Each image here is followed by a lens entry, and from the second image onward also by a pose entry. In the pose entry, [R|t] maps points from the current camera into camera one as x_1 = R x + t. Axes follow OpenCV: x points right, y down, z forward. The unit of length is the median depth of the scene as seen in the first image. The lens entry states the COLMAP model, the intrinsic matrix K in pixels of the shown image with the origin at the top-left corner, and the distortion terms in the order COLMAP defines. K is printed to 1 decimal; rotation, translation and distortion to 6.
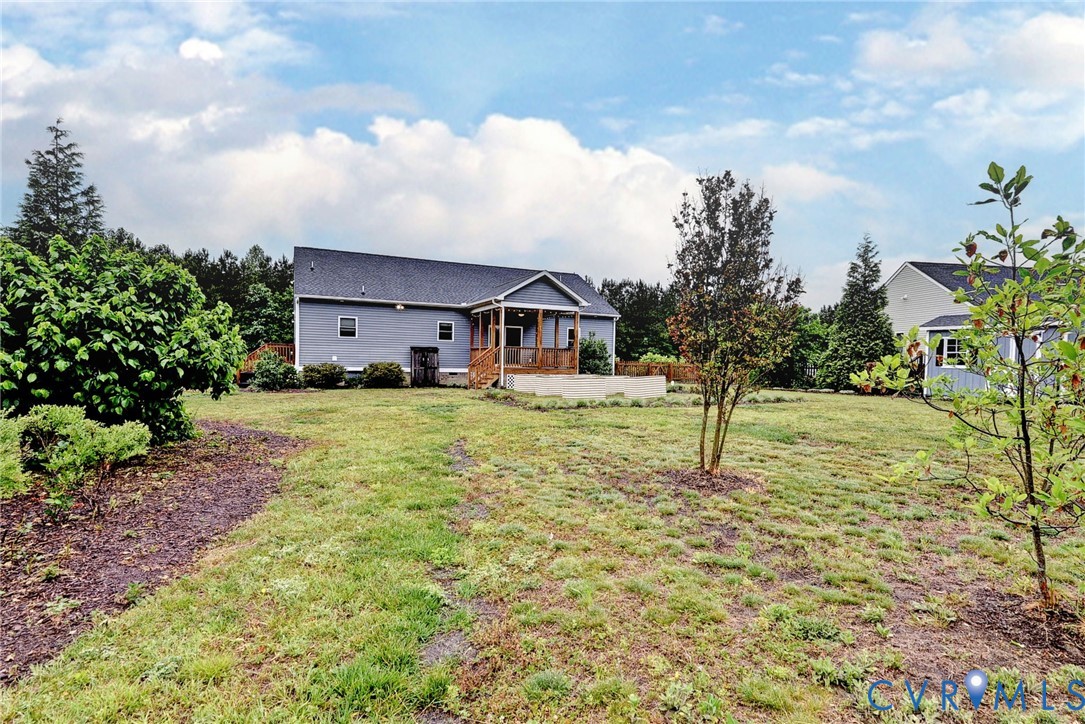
lens RADIAL K [[494.0, 0, 540.0], [0, 494.0, 352.1], [0, 0, 1]] dist [0.000311, -0.001068]
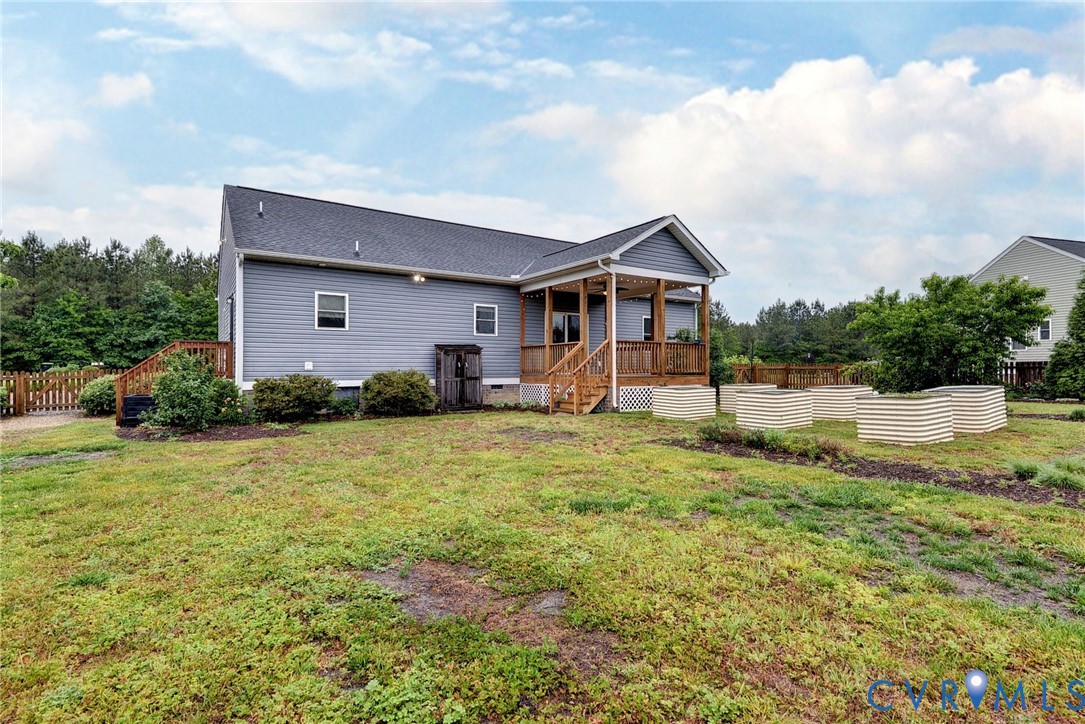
lens RADIAL K [[519.9, 0, 552.7], [0, 519.9, 343.5], [0, 0, 1]] dist [0.002316, 0.000129]
pose [[0.990984, -0.014150, 0.133230, -0.207687], [0.017387, 0.999581, -0.023160, 0.005412], [-0.132847, 0.025268, 0.990814, 0.354770]]
